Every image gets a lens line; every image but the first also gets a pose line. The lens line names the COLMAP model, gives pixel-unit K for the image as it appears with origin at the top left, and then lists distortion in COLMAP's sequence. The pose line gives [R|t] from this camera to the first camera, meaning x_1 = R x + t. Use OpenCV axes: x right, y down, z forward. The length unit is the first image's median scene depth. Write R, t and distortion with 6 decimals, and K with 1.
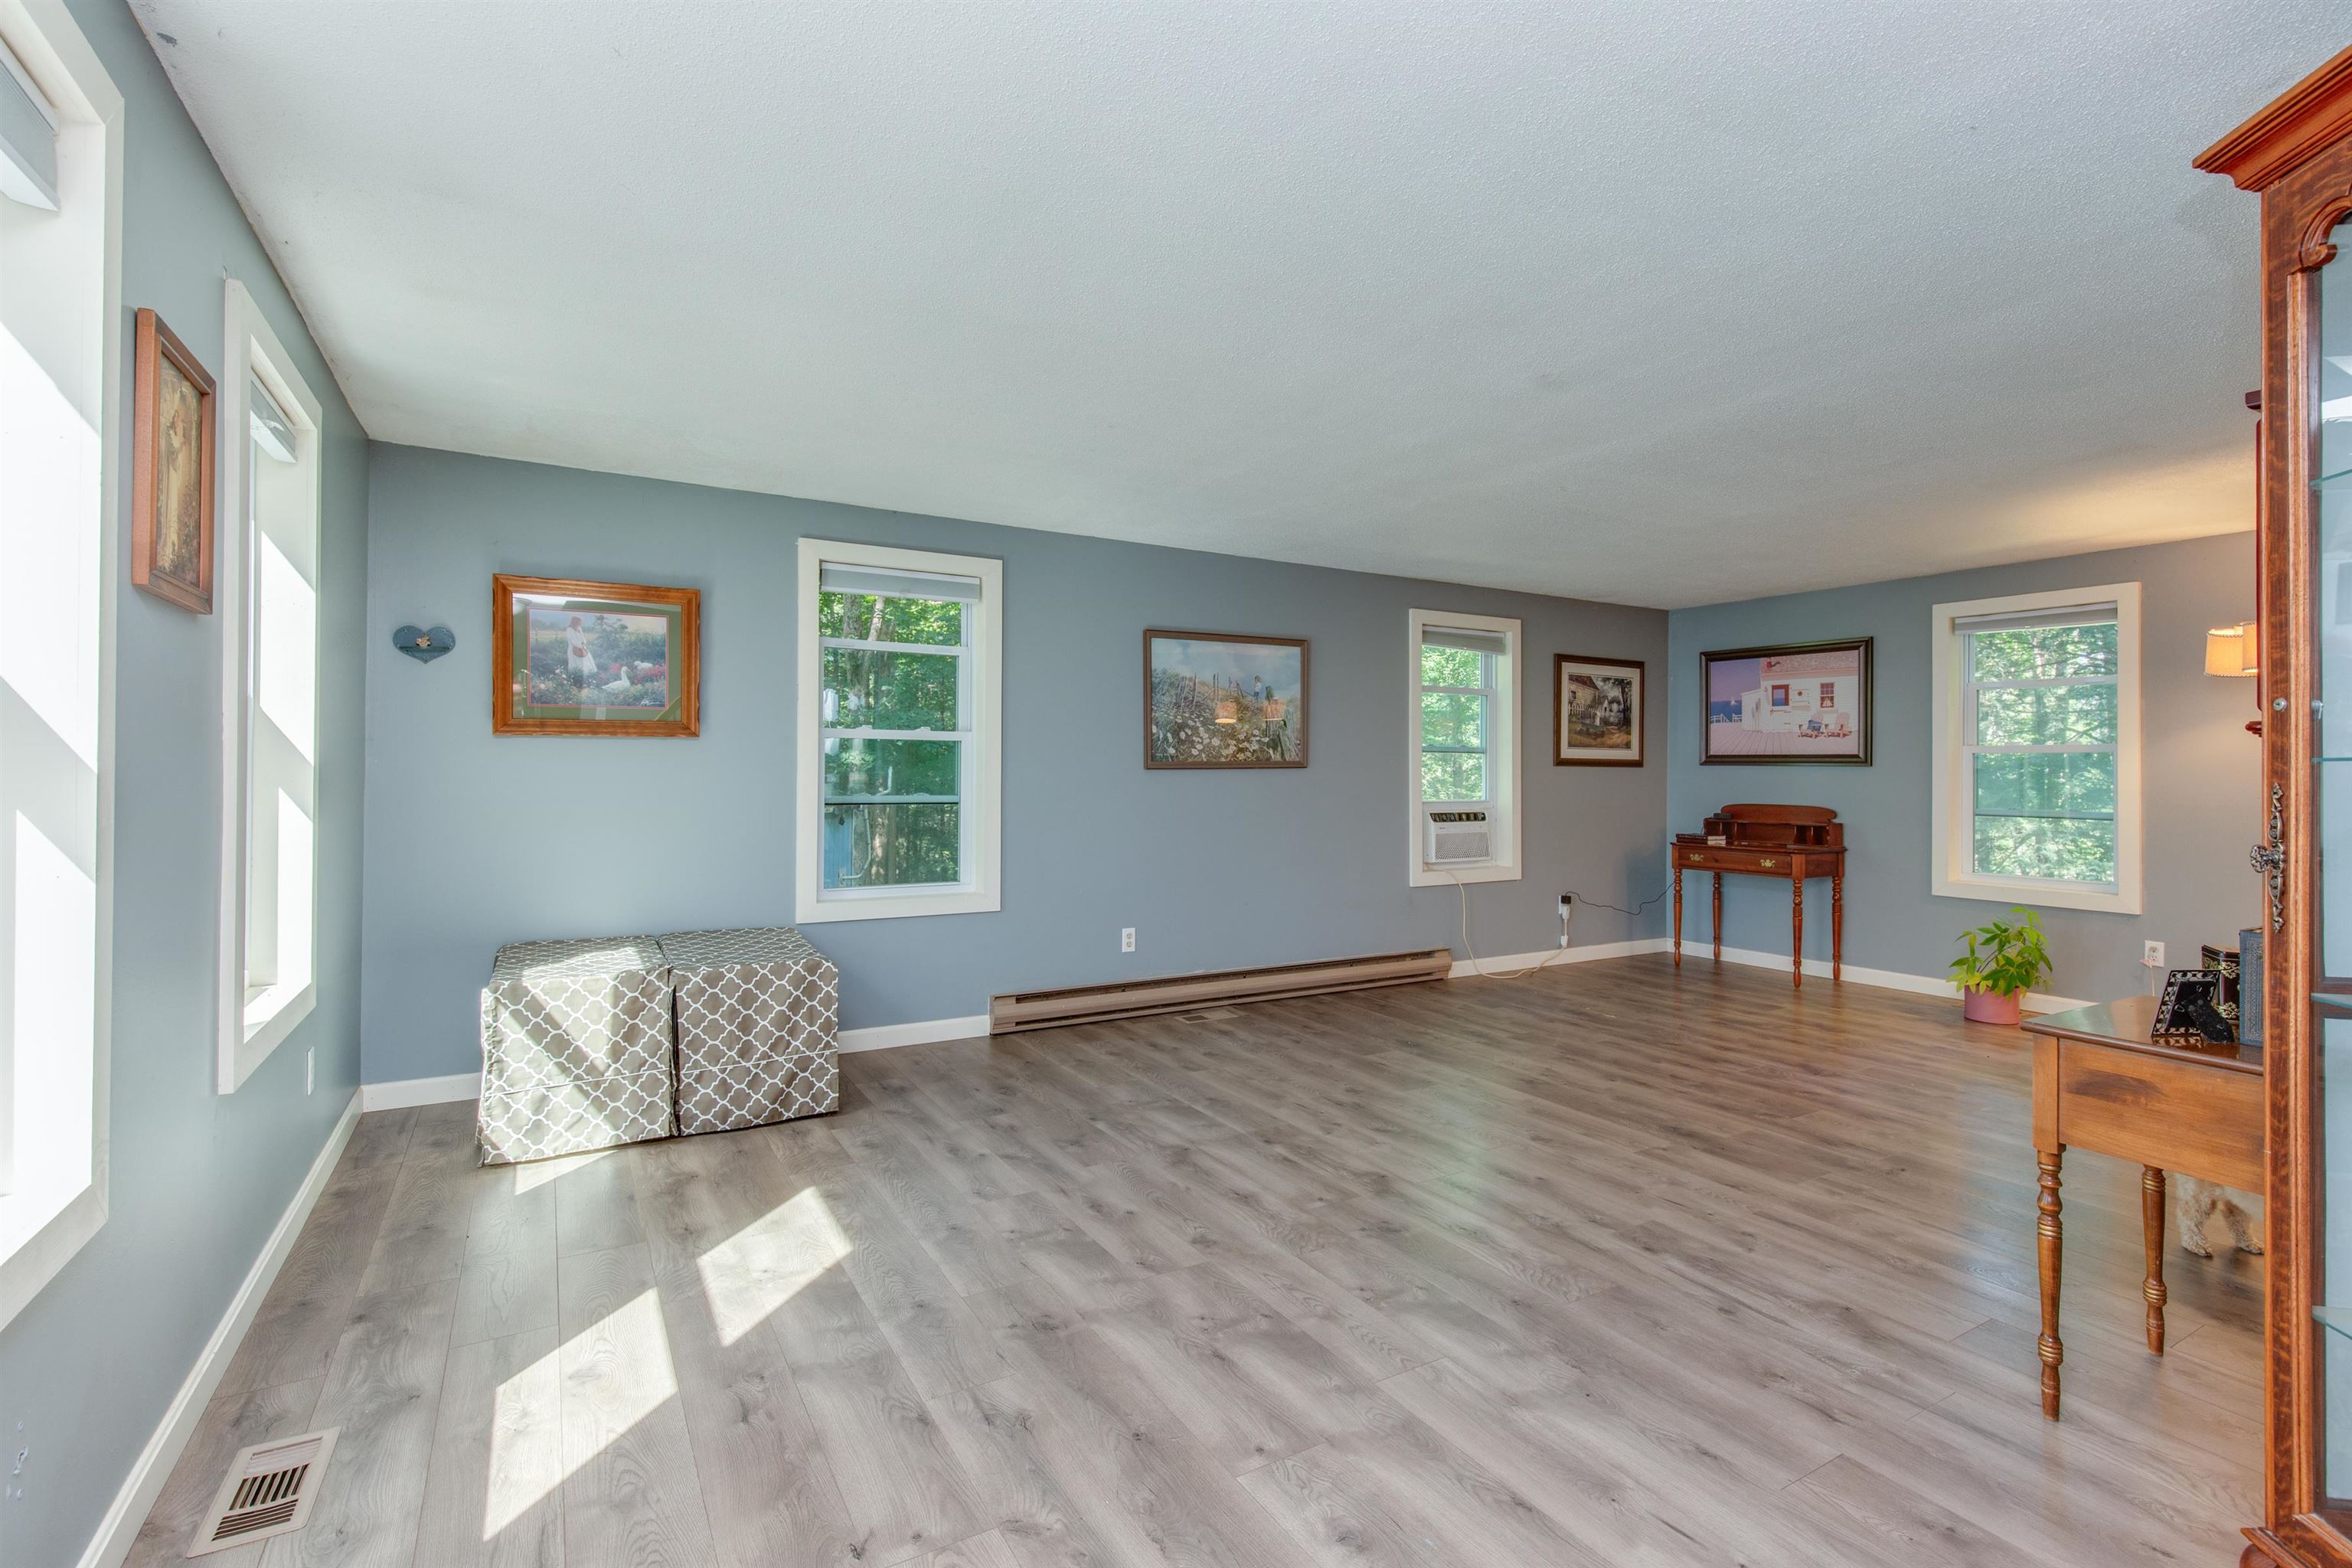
lens RADIAL K [[1094.1, 0, 1169.4], [0, 1094.1, 780.3], [0, 0, 1]] dist [0.004123, -0.000265]
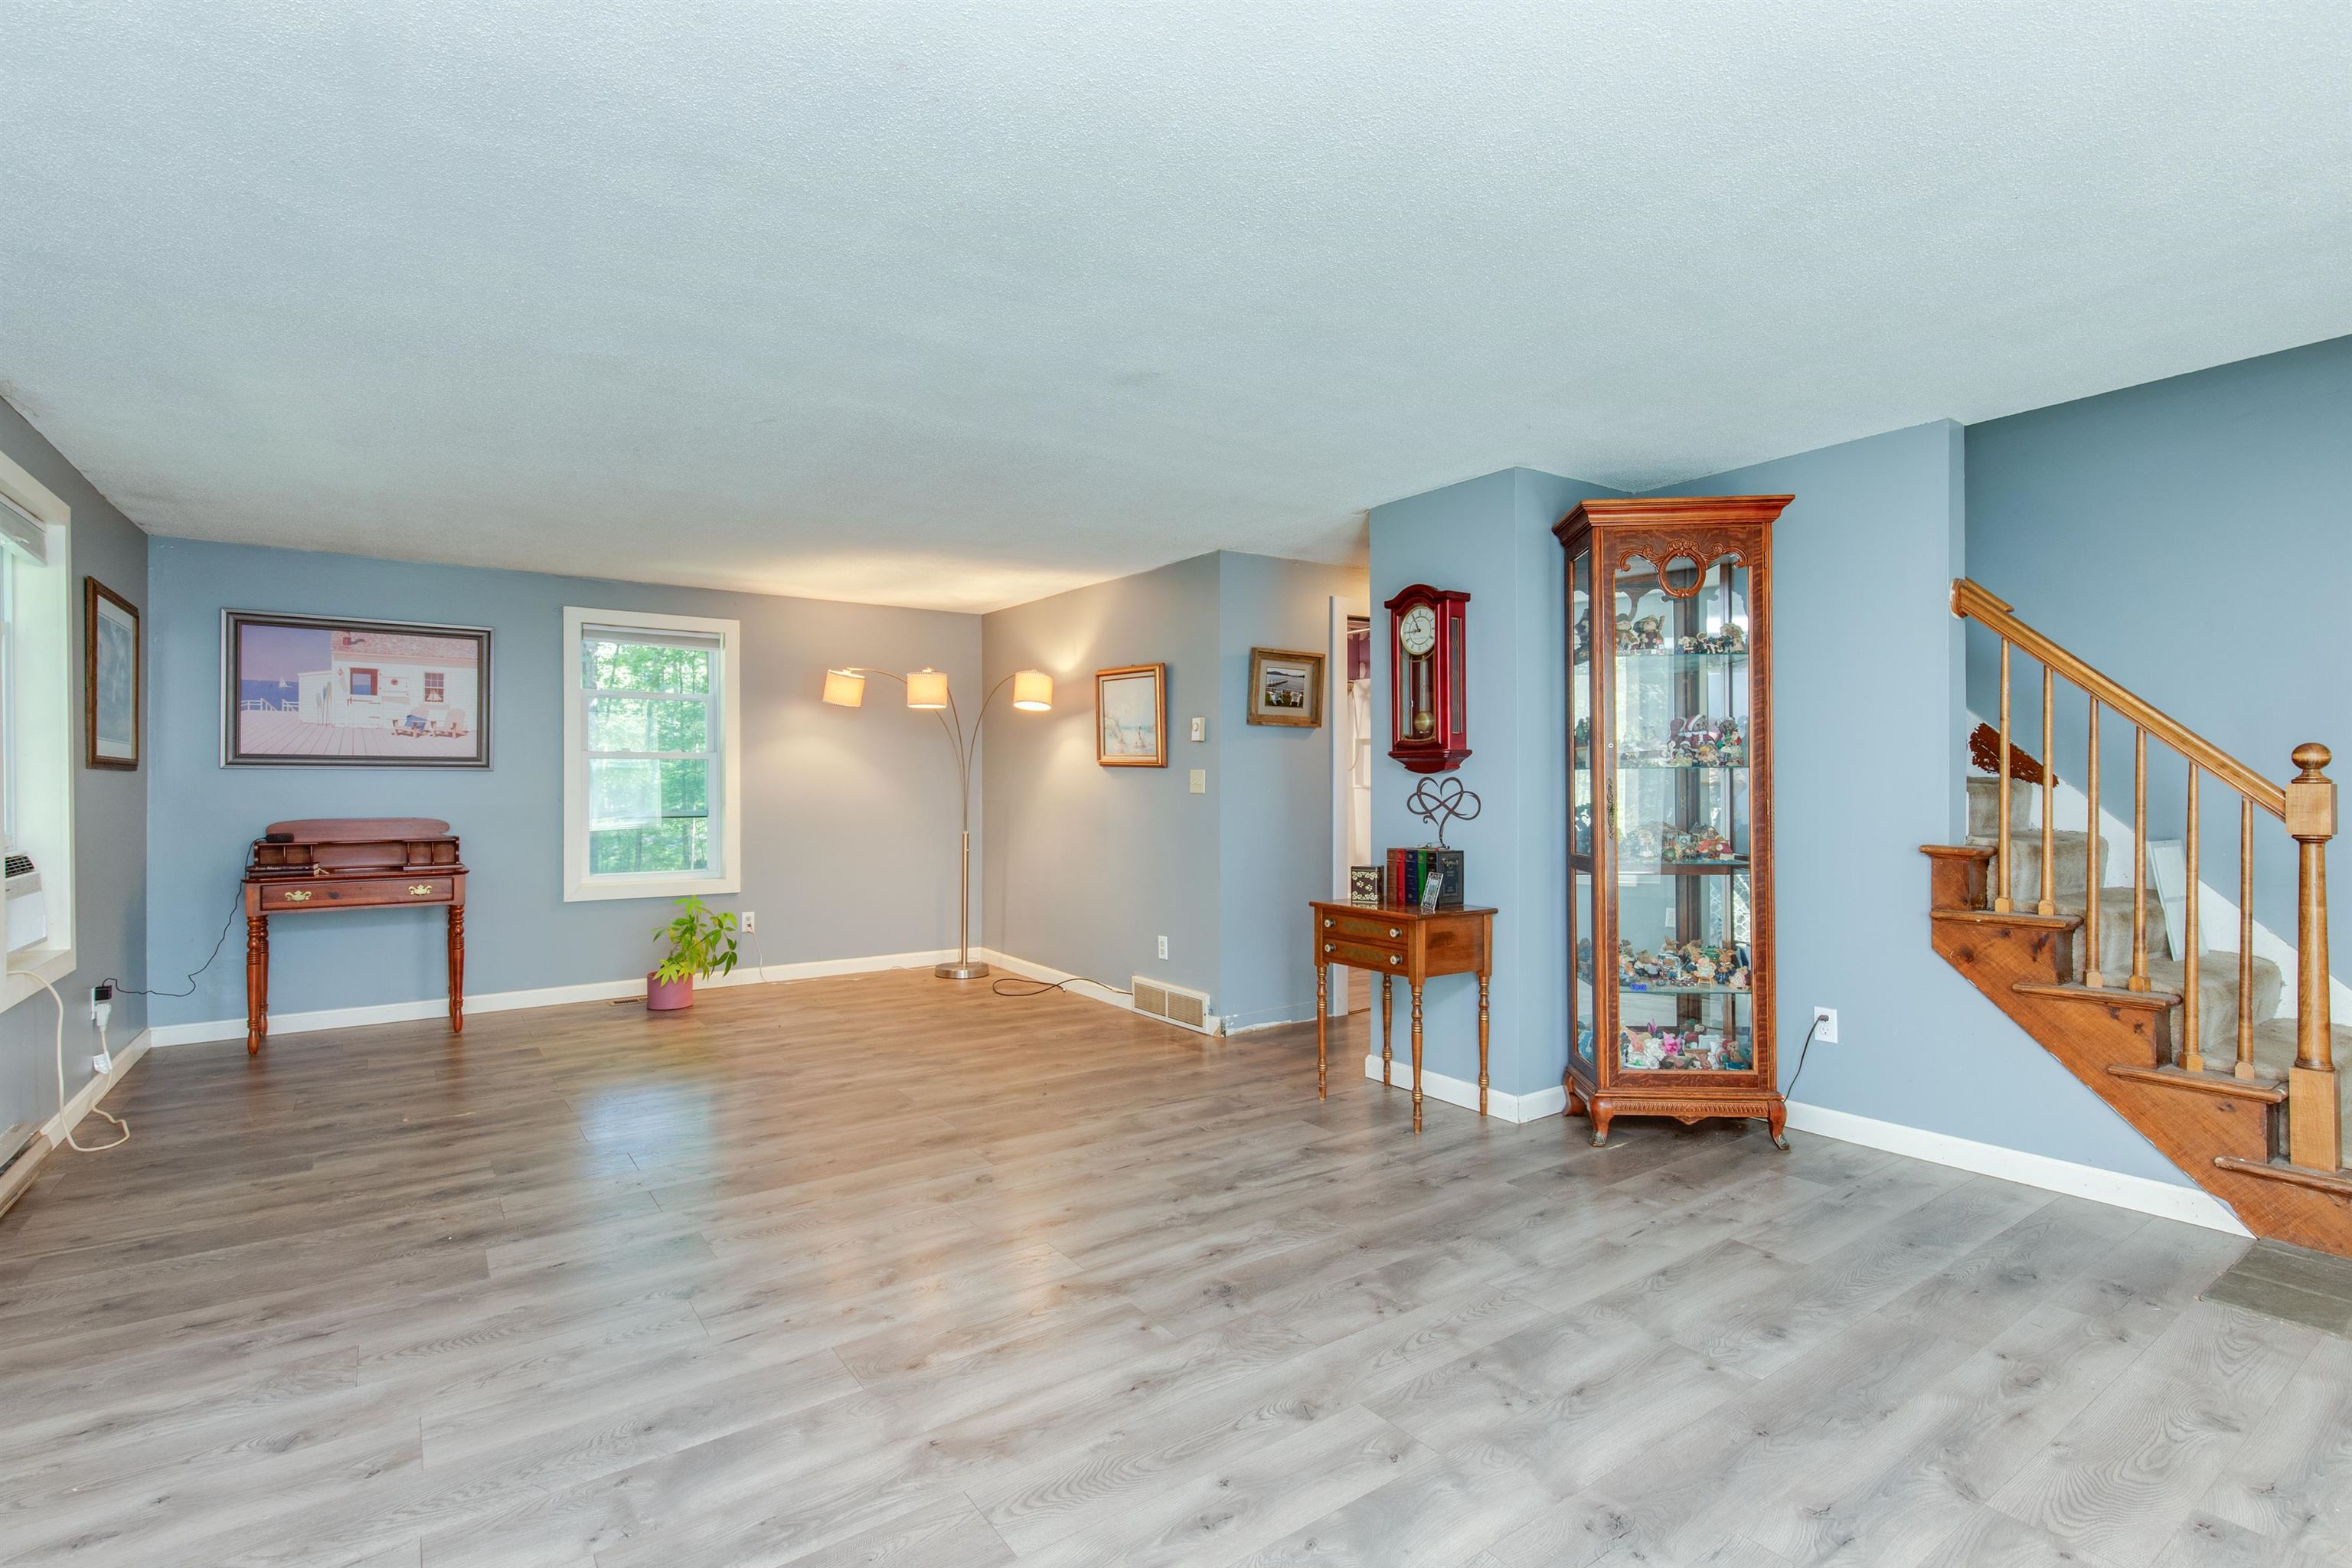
lens RADIAL K [[1094.1, 0, 1169.4], [0, 1094.1, 780.3], [0, 0, 1]] dist [0.004123, -0.000265]
pose [[-0.090703, -0.006719, 0.995855, -0.537577], [0.012388, 0.999892, 0.007874, -0.008144], [-0.995801, 0.013051, -0.090610, 0.893439]]
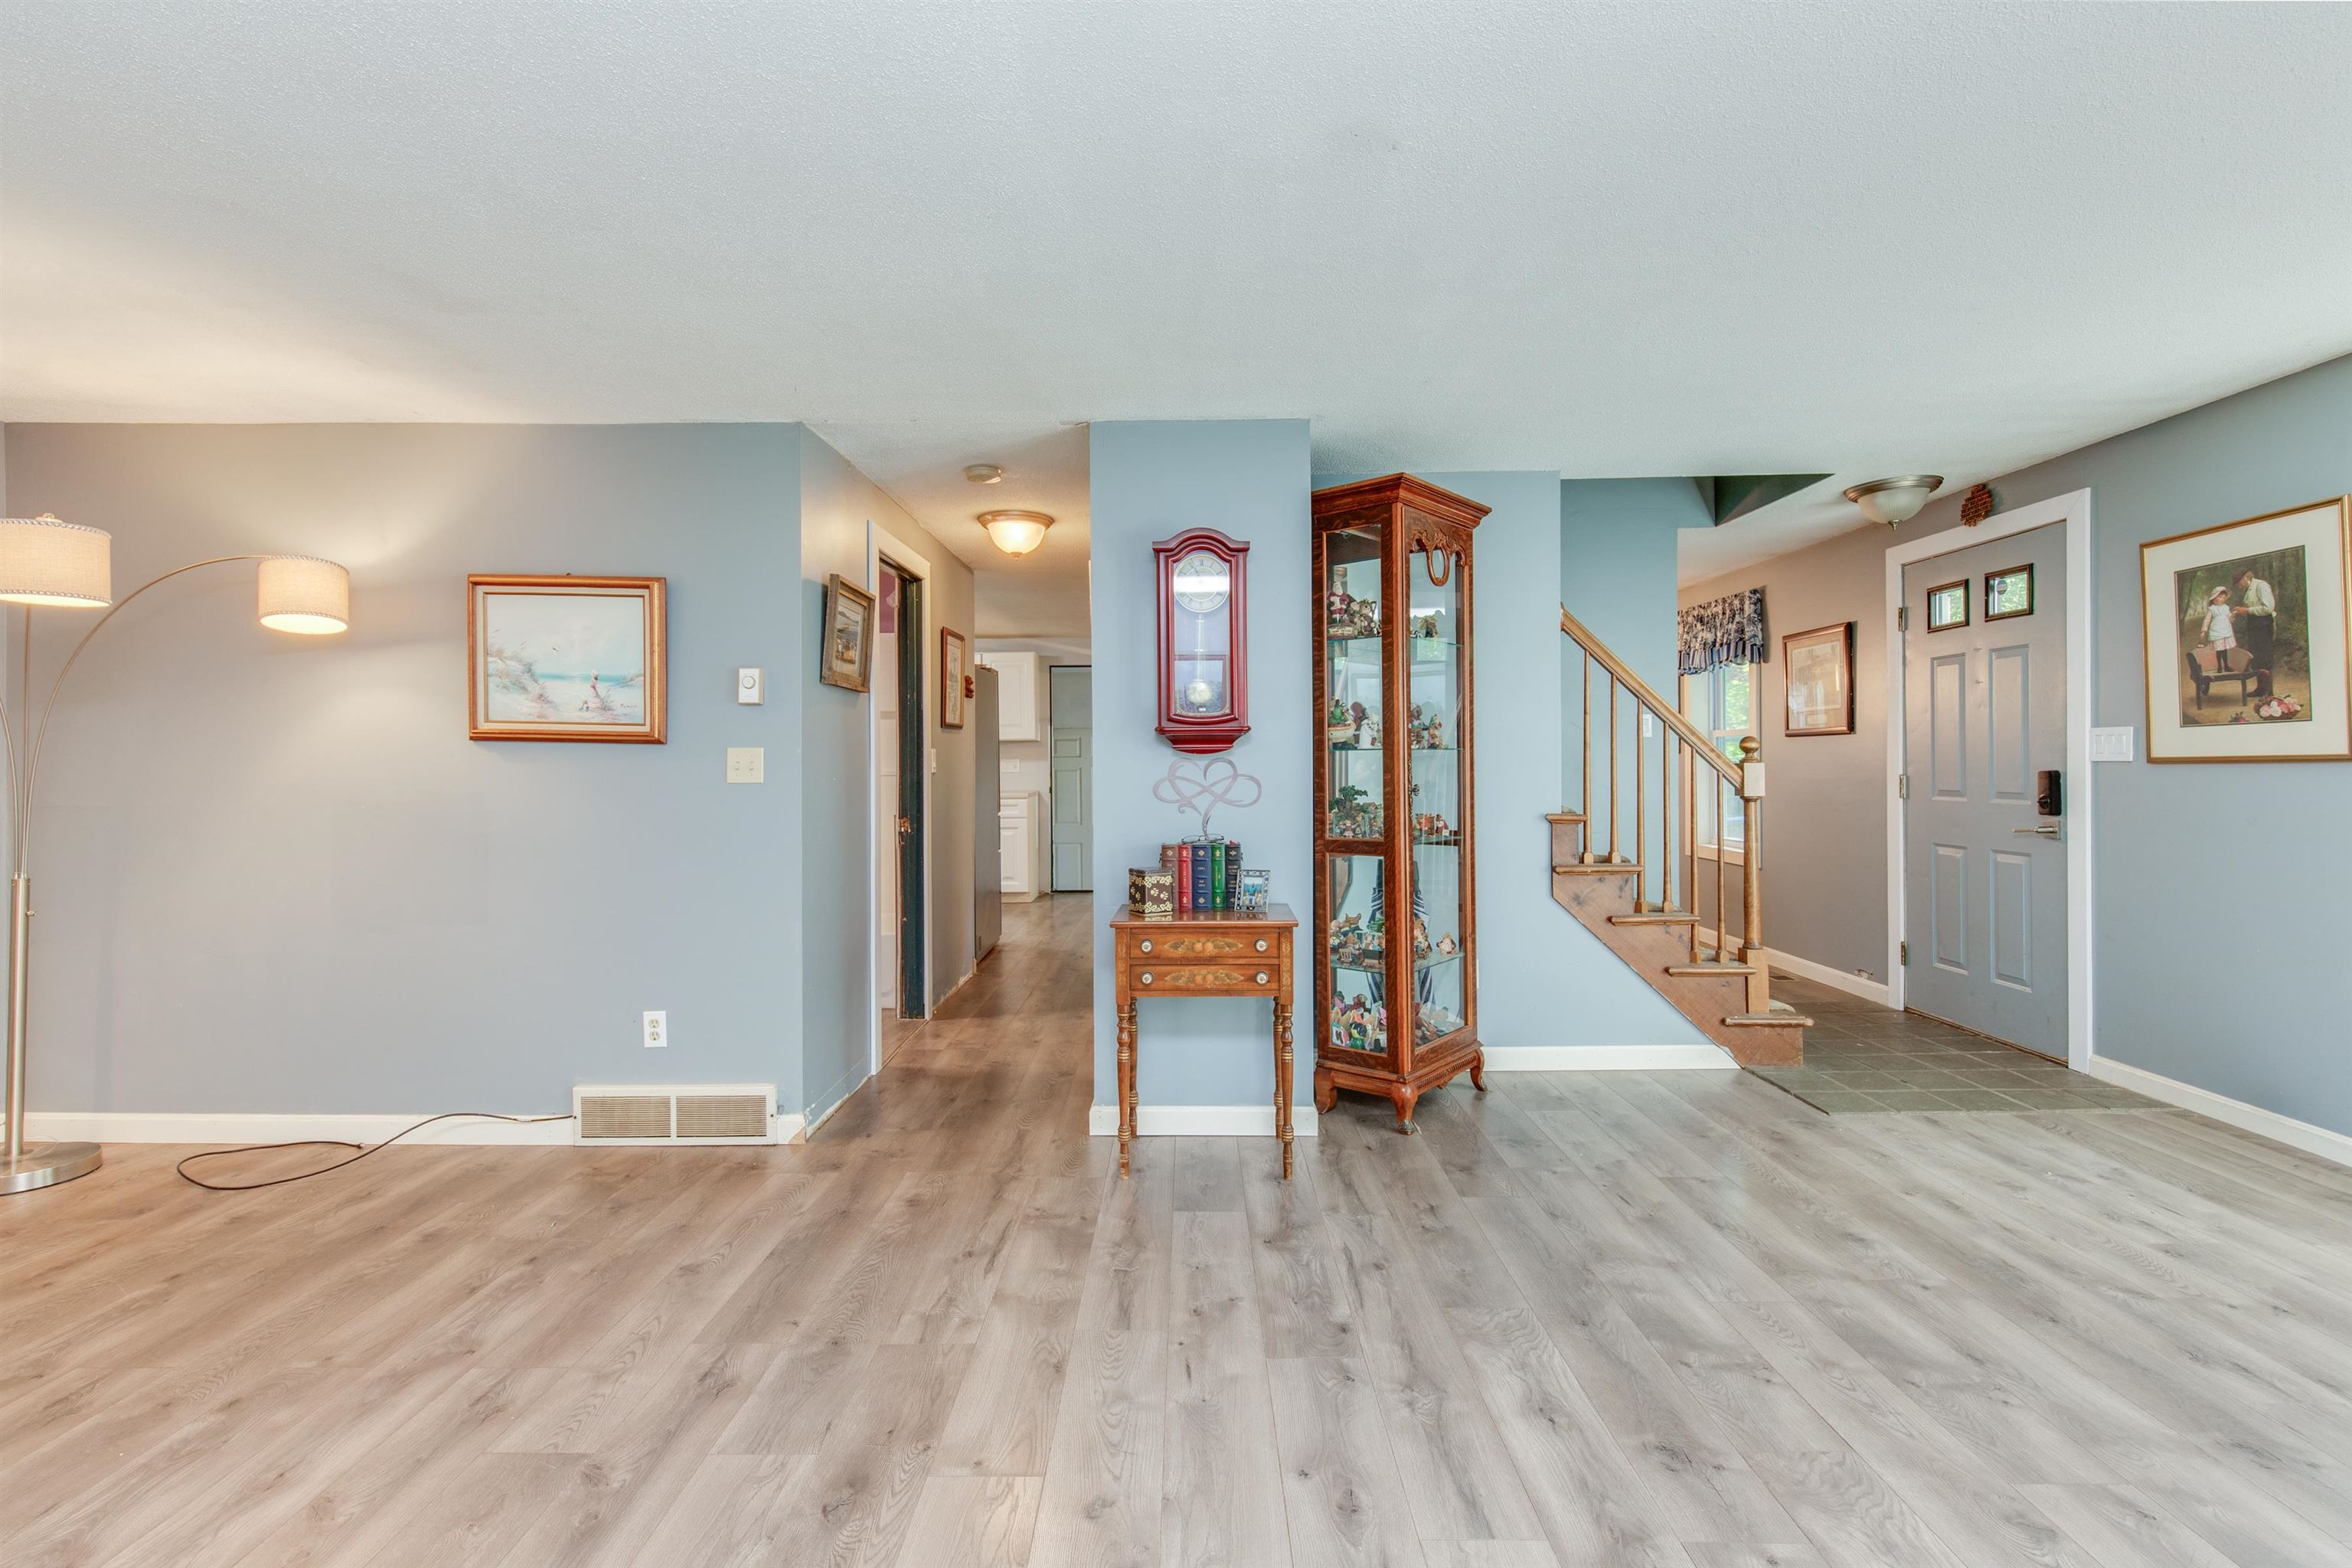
lens RADIAL K [[1091.0, 0, 1168.2], [0, 1091.0, 774.1], [0, 0, 1]] dist [0.006738, 0.000008]
pose [[-0.860464, -0.006603, 0.509468, 0.104222], [0.004955, 0.999760, 0.021327, -0.005511], [-0.509487, 0.020875, -0.860225, 1.357158]]
